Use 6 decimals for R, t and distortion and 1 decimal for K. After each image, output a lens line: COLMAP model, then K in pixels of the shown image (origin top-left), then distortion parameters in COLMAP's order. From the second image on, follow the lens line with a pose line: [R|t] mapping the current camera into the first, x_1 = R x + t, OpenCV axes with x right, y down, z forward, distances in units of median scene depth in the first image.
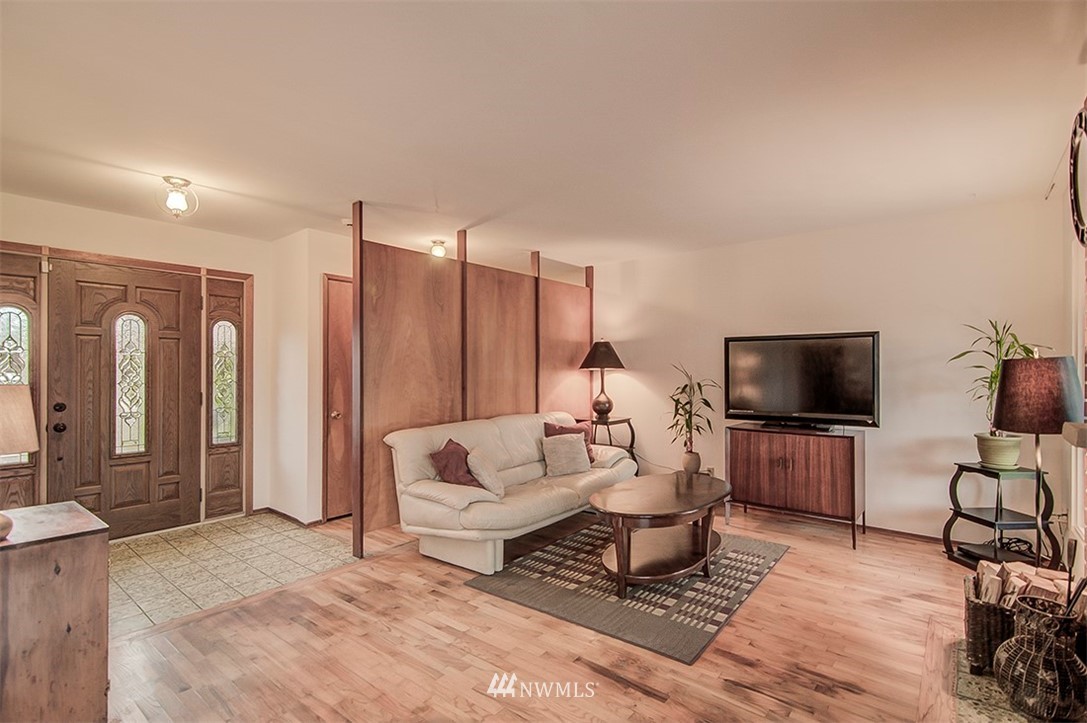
lens RADIAL K [[511.5, 0, 544.6], [0, 511.5, 369.1], [0, 0, 1]] dist [0.015058, -0.007826]
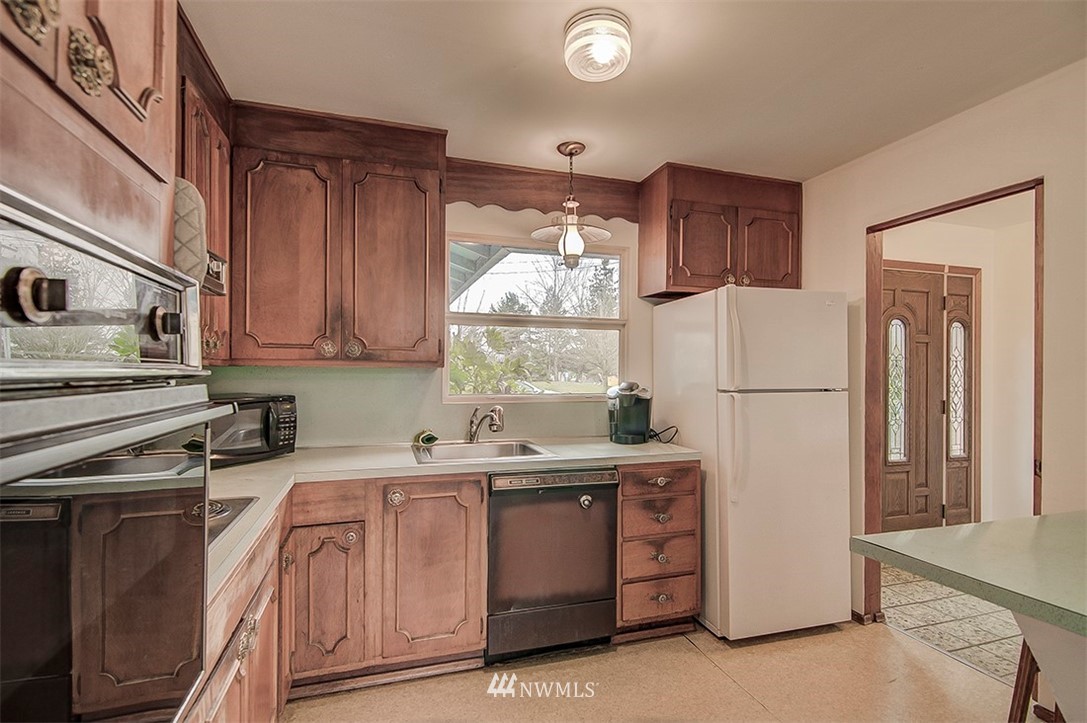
lens RADIAL K [[511.5, 0, 548.1], [0, 511.5, 369.6], [0, 0, 1]] dist [0.015058, -0.007826]
pose [[0.840192, 0.000432, -0.542289, -0.821475], [-0.004618, 0.999969, -0.006359, -0.000709], [0.542269, 0.007847, 0.840168, -0.171873]]
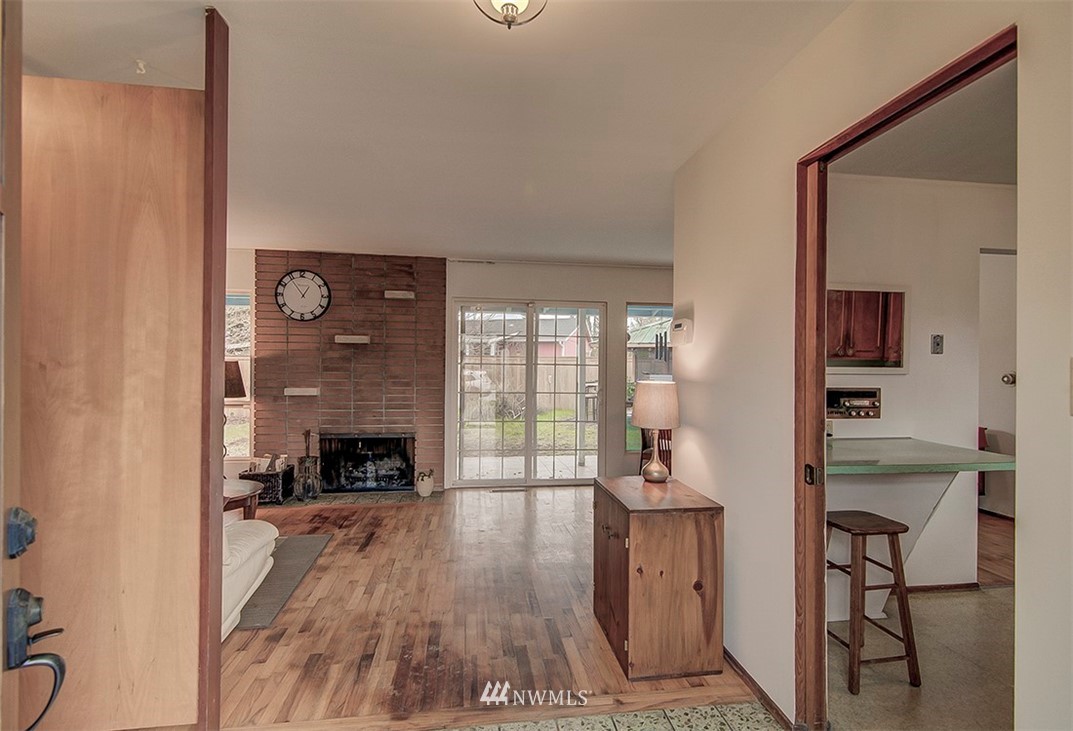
lens RADIAL K [[515.9, 0, 546.4], [0, 515.9, 365.8], [0, 0, 1]] dist [0.006103, -0.000413]
pose [[-0.736413, -0.005635, 0.676508, -1.000459], [-0.009965, 0.999947, -0.002519, -0.004702], [-0.676459, -0.008596, -0.736431, 1.252598]]
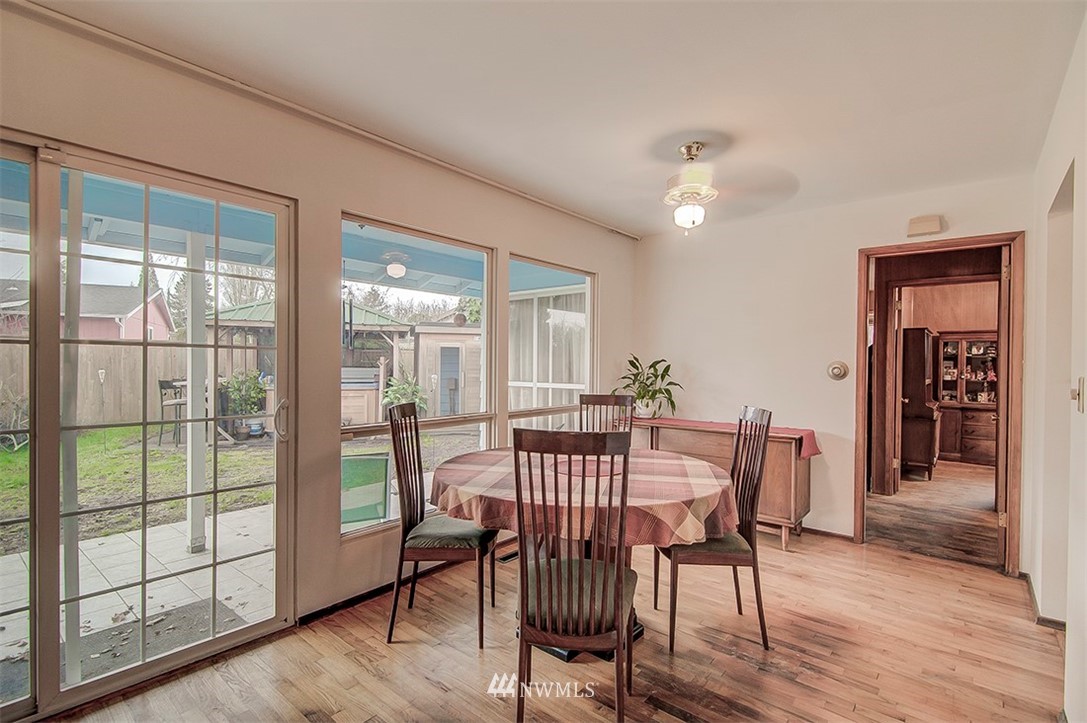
lens RADIAL K [[511.5, 0, 542.4], [0, 511.5, 370.0], [0, 0, 1]] dist [0.015058, -0.007826]
pose [[-0.999750, -0.012215, 0.018702, -0.329736], [-0.011907, 0.999794, 0.016464, 0.002528], [-0.018900, 0.016237, -0.999690, 0.557018]]
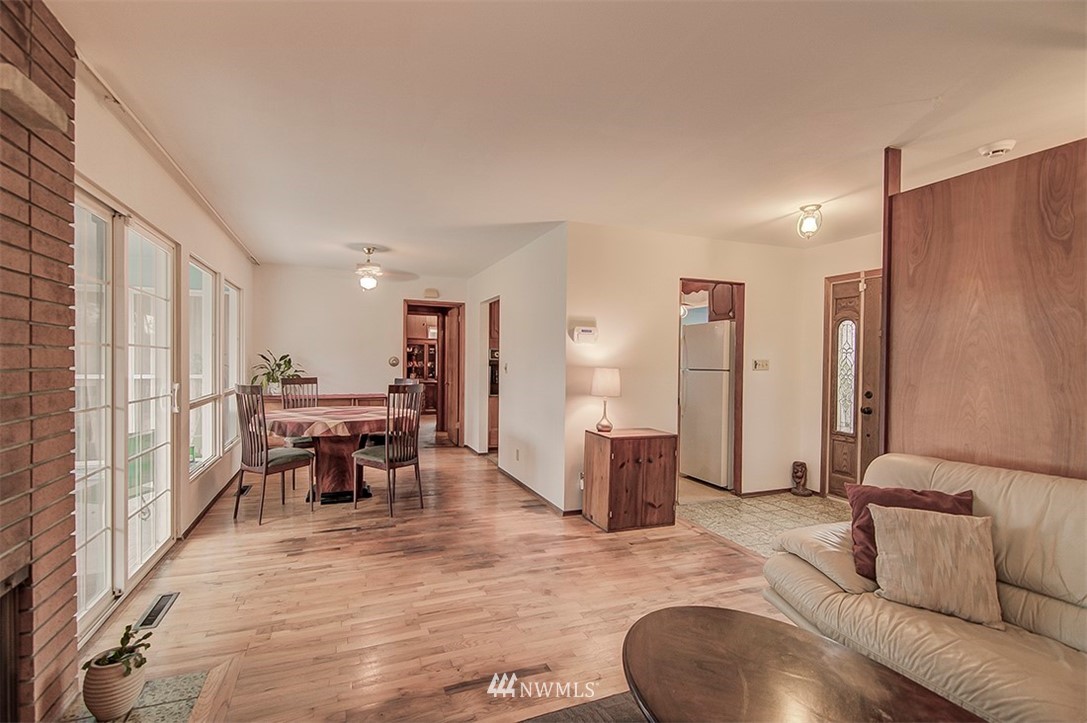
lens RADIAL K [[511.5, 0, 540.4], [0, 511.5, 365.5], [0, 0, 1]] dist [0.015058, -0.007826]
pose [[-0.490513, 0.000548, -0.871434, 0.624018], [-0.014853, 0.999849, 0.008989, 0.002347], [0.871308, 0.017352, -0.490431, 1.008607]]
